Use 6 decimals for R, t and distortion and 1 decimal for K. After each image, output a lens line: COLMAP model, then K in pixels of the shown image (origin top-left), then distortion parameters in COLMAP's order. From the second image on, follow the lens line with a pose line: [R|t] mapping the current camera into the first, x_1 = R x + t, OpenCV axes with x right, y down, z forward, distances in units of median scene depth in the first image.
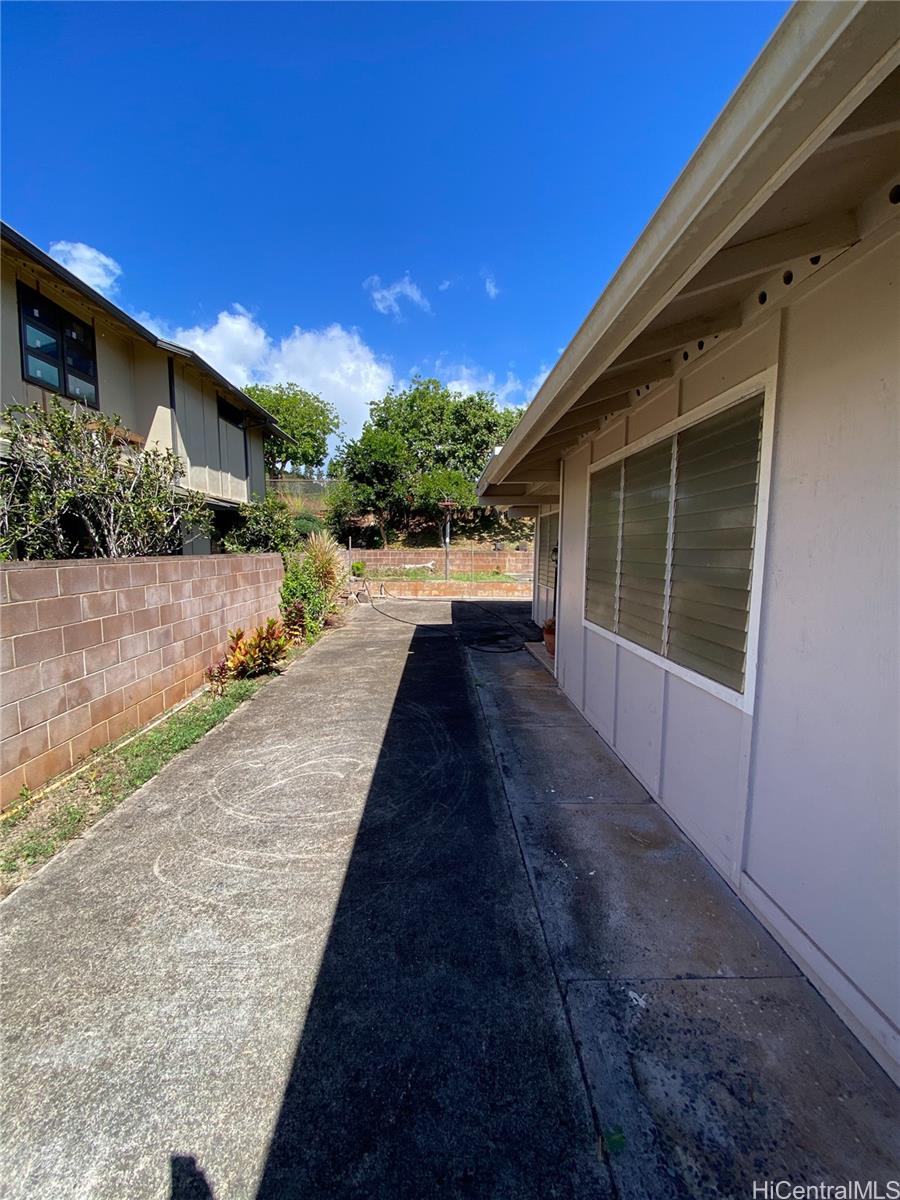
lens RADIAL K [[489.7, 0, 450.0], [0, 489.7, 600.0], [0, 0, 1]] dist [-0.000588, -0.014483]
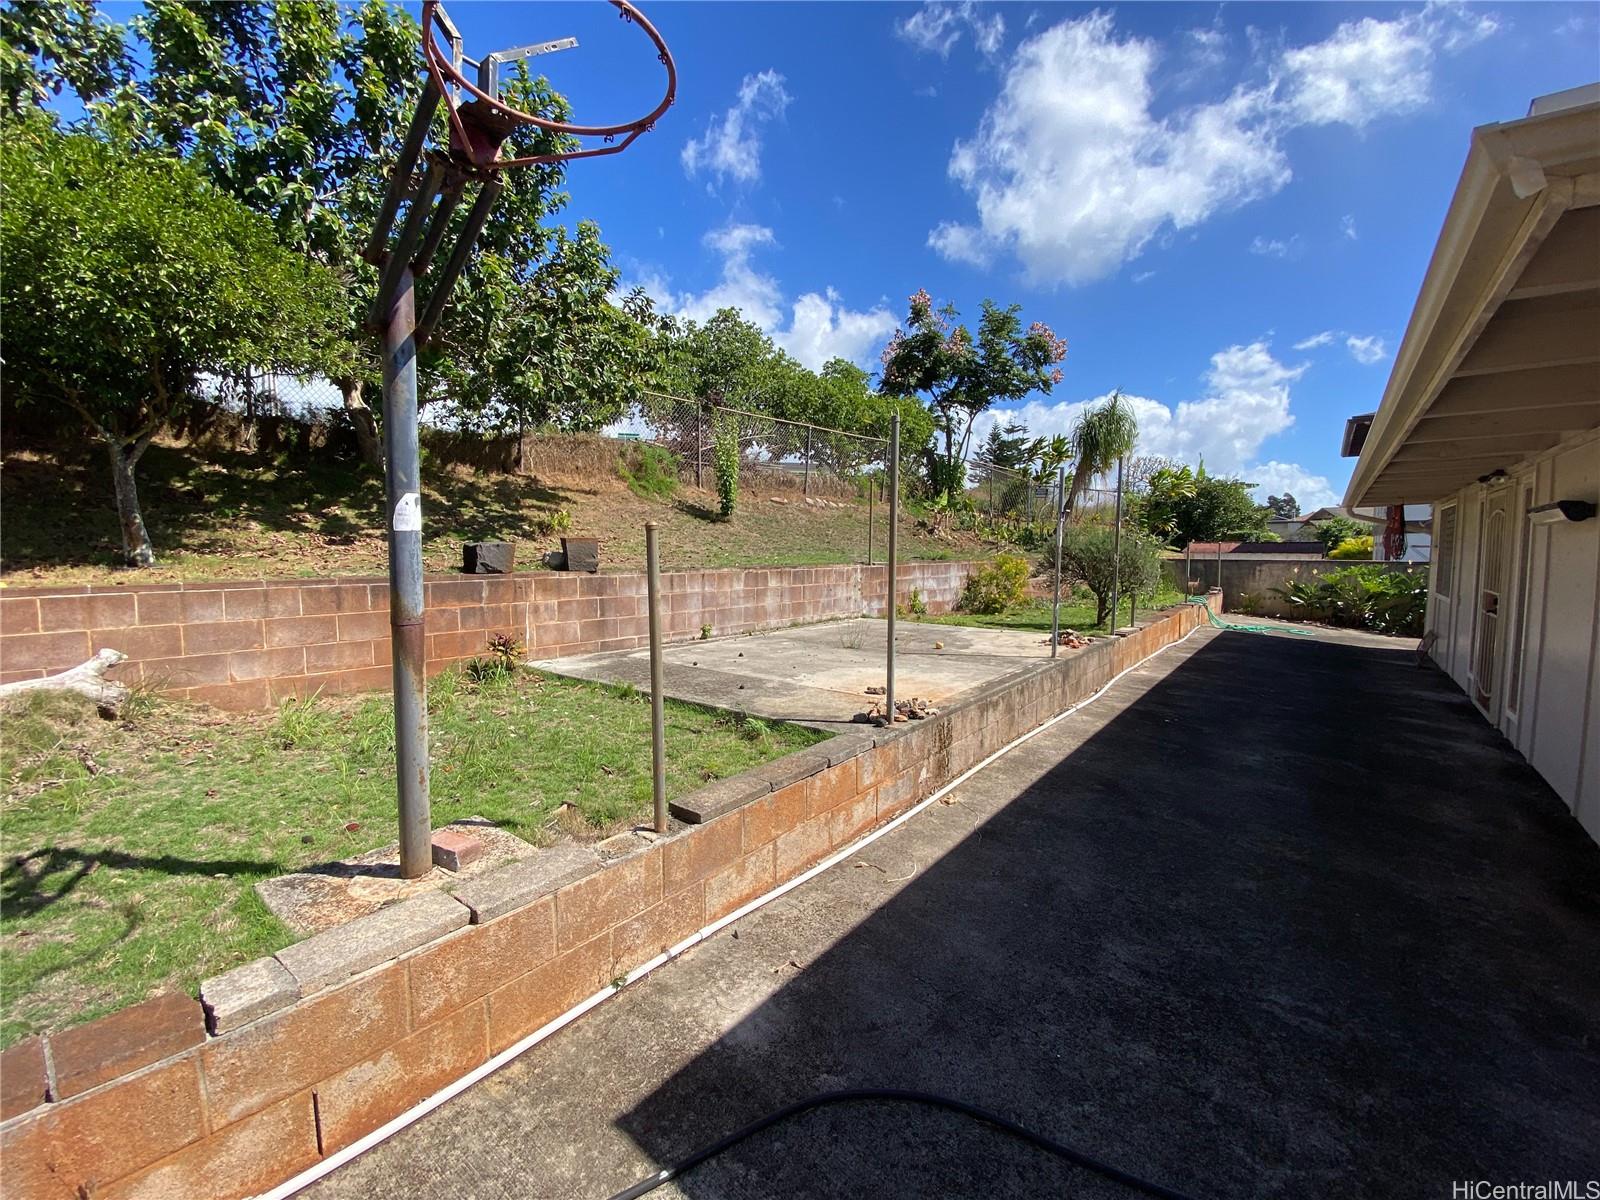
lens RADIAL K [[652.9, 0, 800.0], [0, 652.9, 600.0], [0, 0, 1]] dist [-0.000588, -0.014483]
pose [[0.636435, -0.062070, 0.768829, -0.050234], [0.089811, 0.995940, 0.006060, -0.075844], [-0.766084, 0.065192, 0.639426, 0.678485]]
